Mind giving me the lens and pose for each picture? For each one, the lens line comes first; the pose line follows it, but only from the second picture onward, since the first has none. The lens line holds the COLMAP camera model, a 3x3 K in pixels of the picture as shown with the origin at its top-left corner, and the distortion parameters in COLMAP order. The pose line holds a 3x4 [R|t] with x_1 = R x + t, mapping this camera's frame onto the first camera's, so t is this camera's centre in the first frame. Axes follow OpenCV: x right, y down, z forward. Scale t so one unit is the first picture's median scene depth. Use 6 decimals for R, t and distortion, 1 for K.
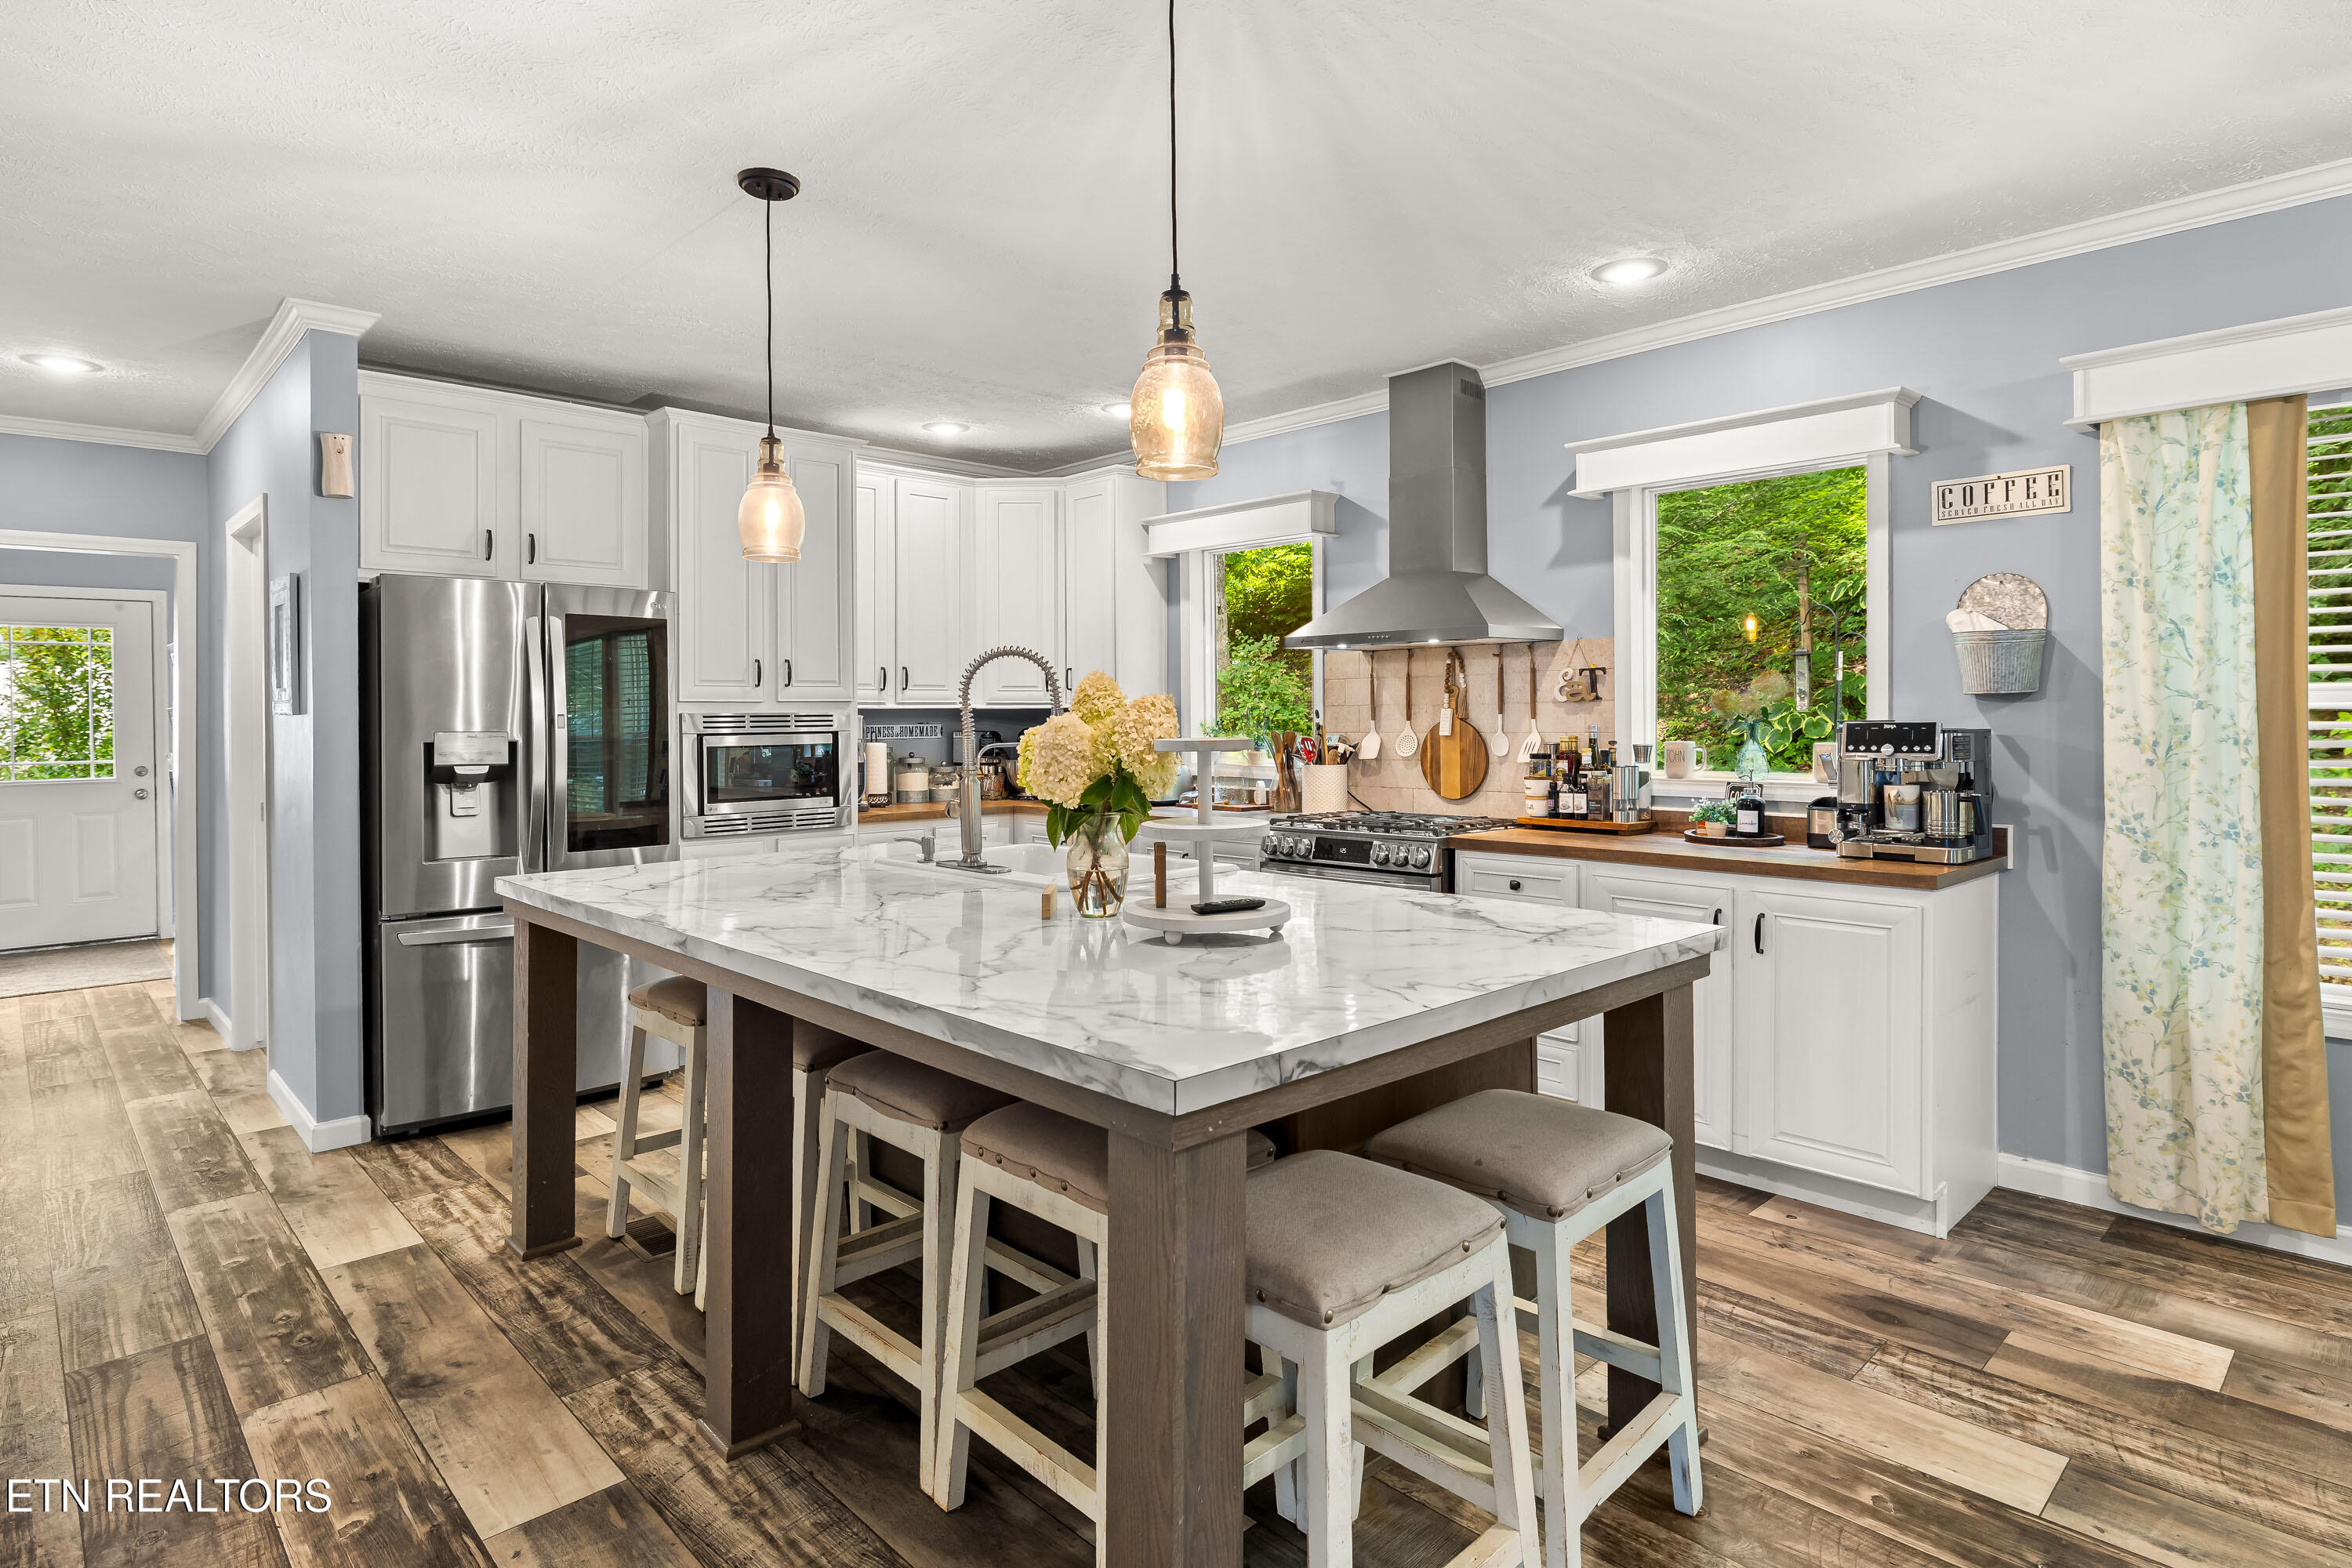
lens RADIAL K [[1211.4, 0, 1186.2], [0, 1211.4, 808.5], [0, 0, 1]] dist [0.002195, -0.005794]
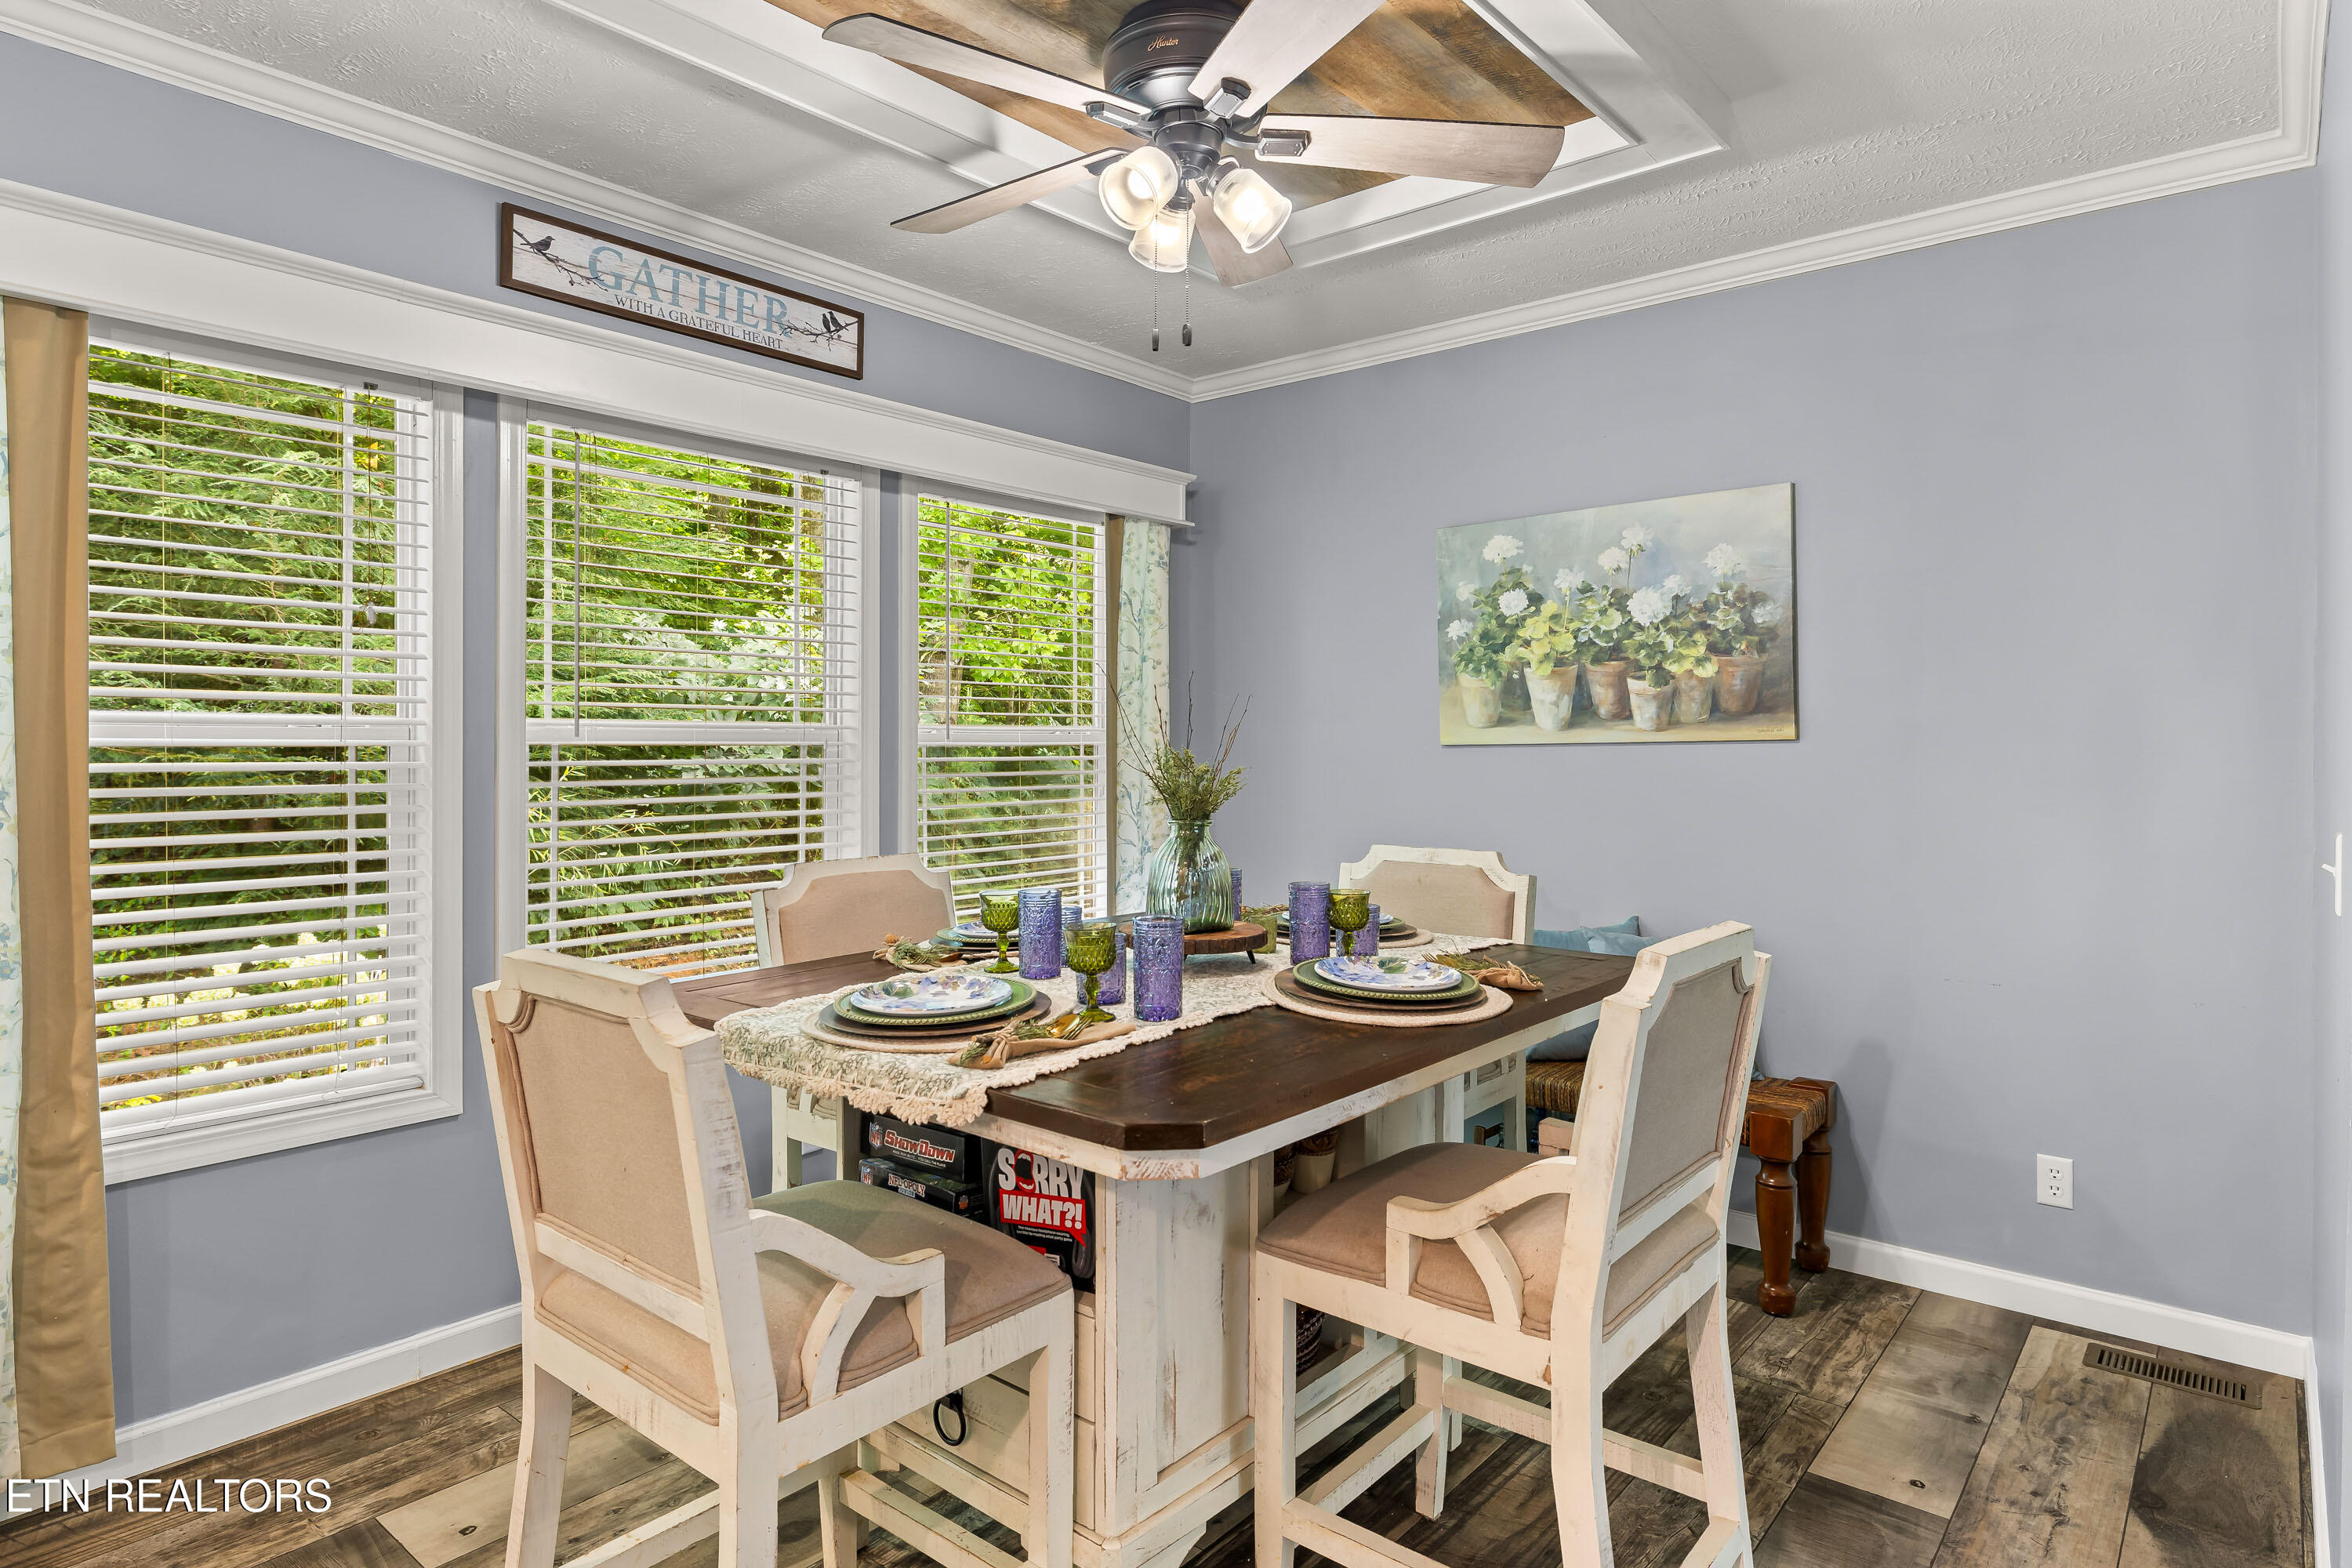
lens RADIAL K [[1301.8, 0, 1188.8], [0, 1301.8, 734.3], [0, 0, 1]] dist [-0.007795, 0.004745]
pose [[-0.101522, 0.013580, 0.994741, 0.087634], [0.068697, 0.997616, -0.006608, -0.039323], [-0.992459, 0.067665, -0.102213, 0.420229]]
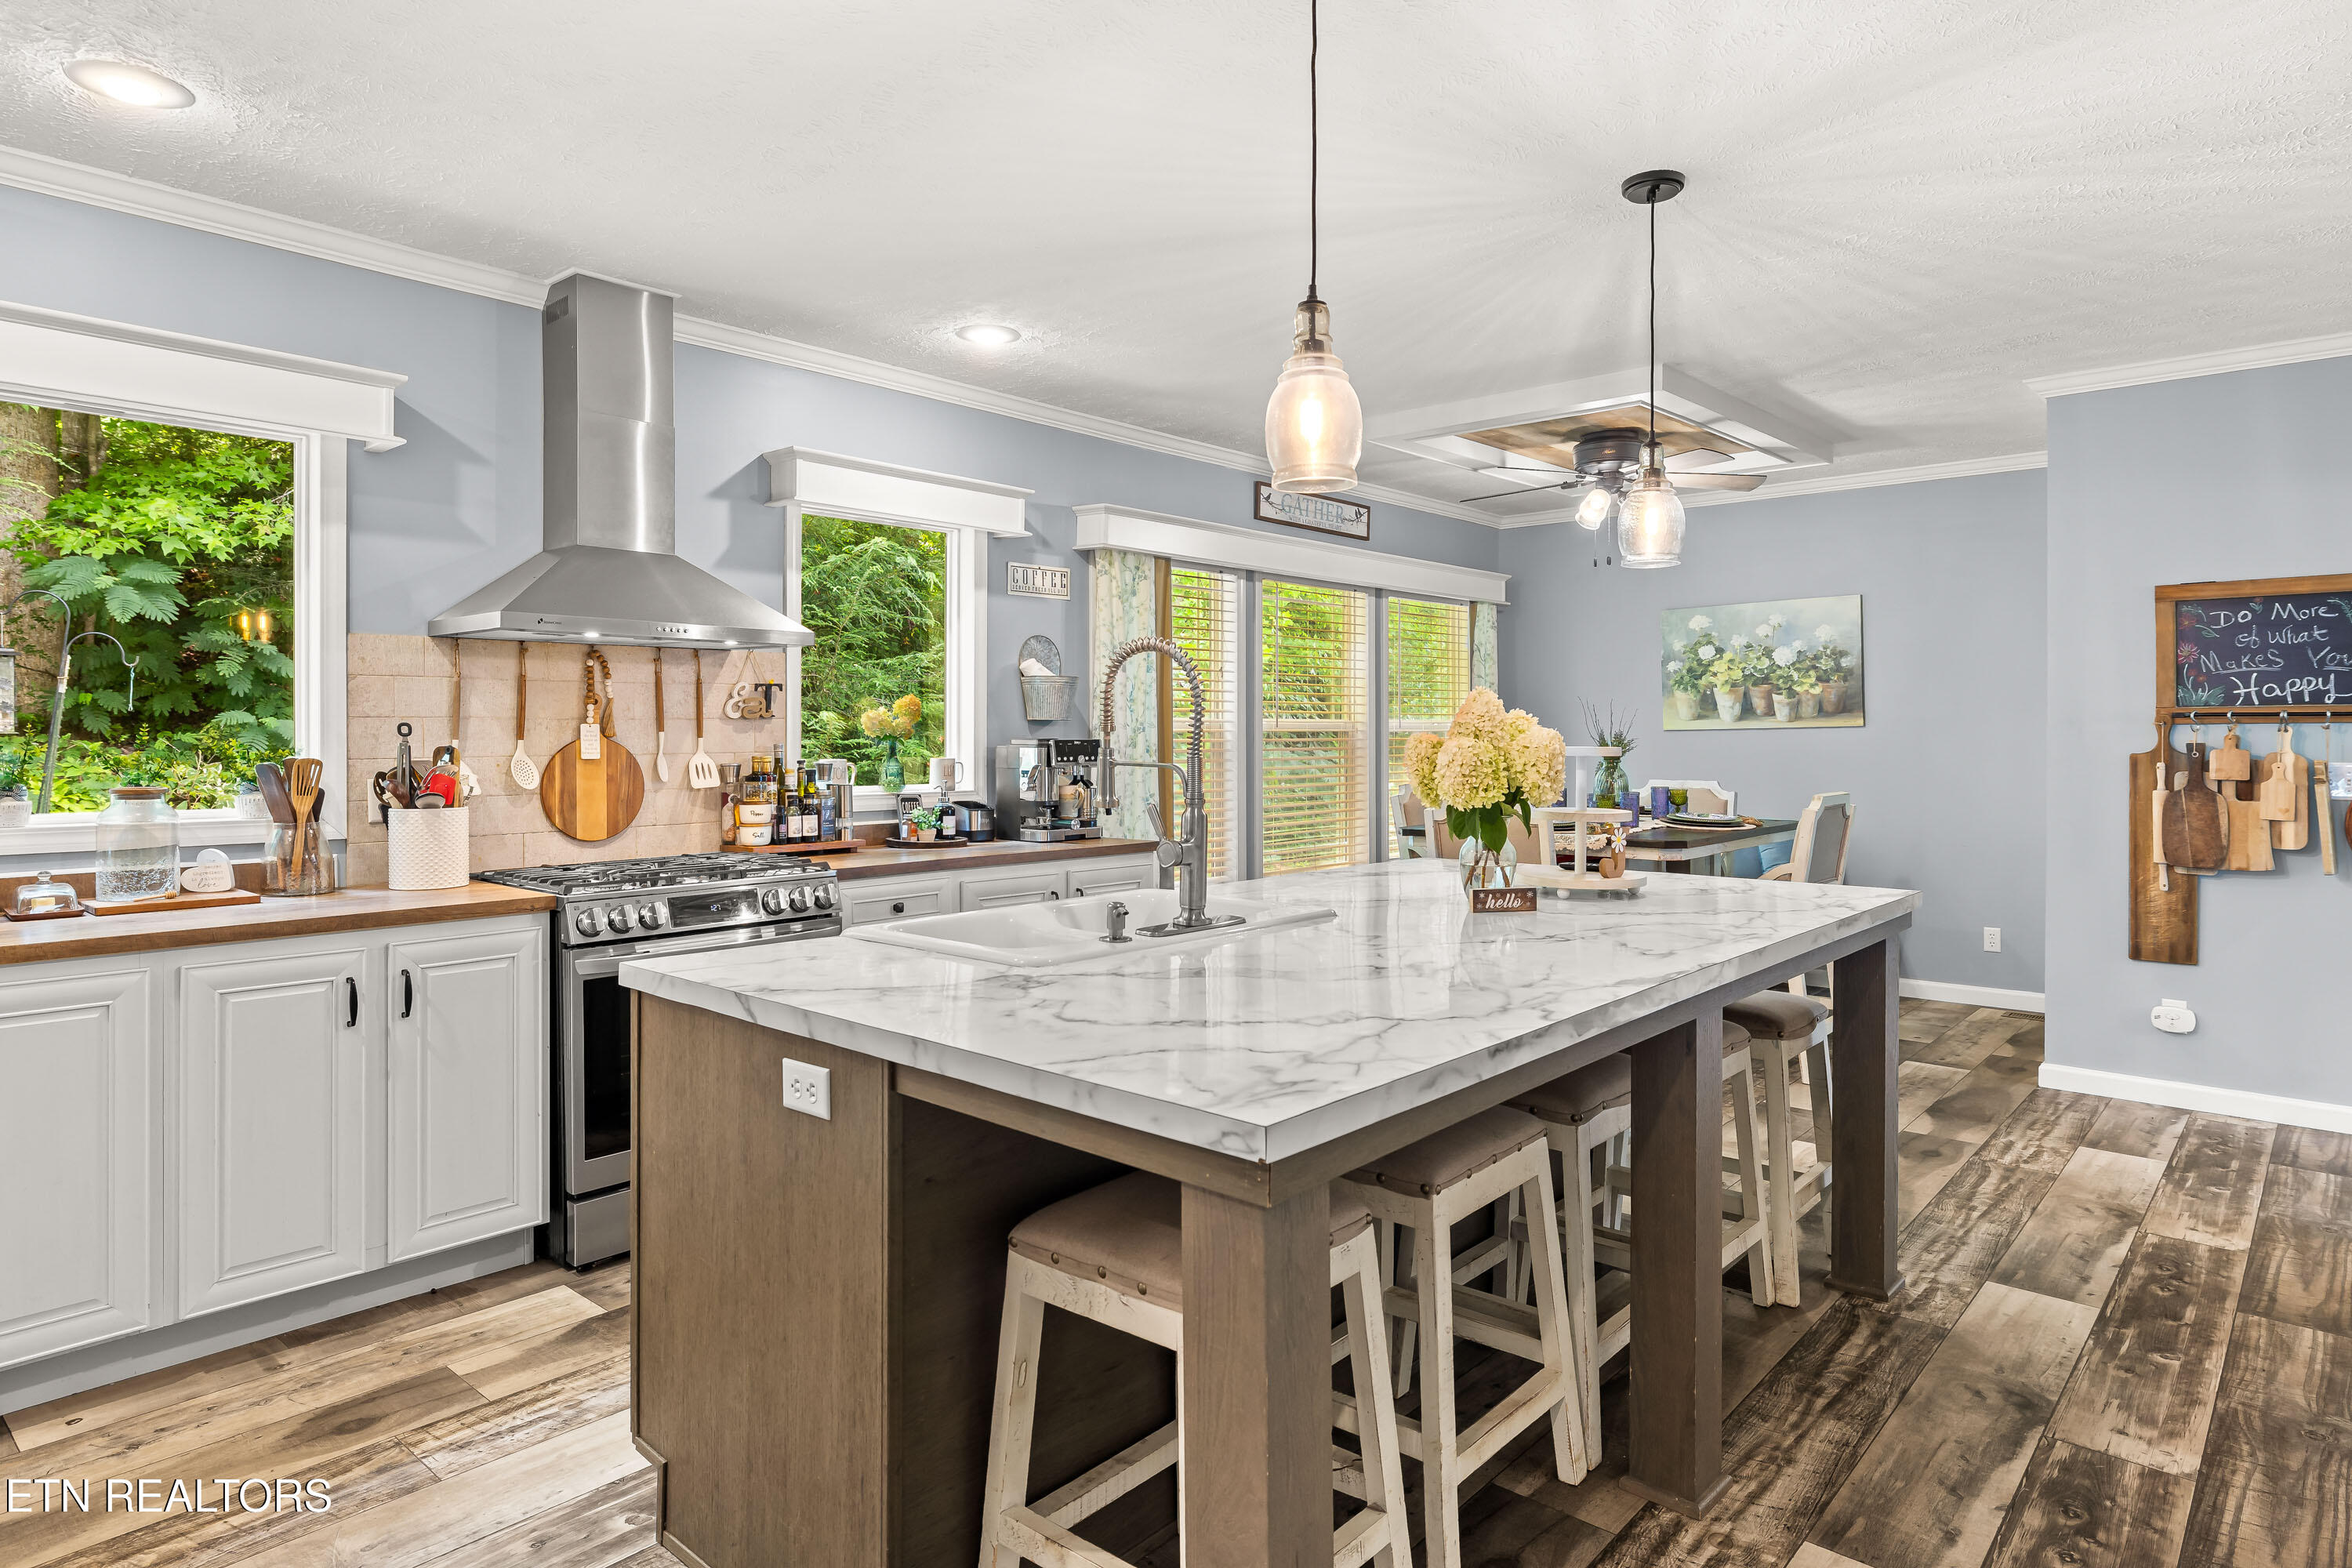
lens RADIAL K [[1332.8, 0, 1190.3], [0, 1332.8, 730.8], [0, 0, 1]] dist [0.003833, -0.002131]
pose [[-0.073082, 0.007608, 0.997297, -1.119192], [0.073633, 0.997283, -0.002212, -0.080383], [-0.994604, 0.073273, -0.073443, 1.146366]]
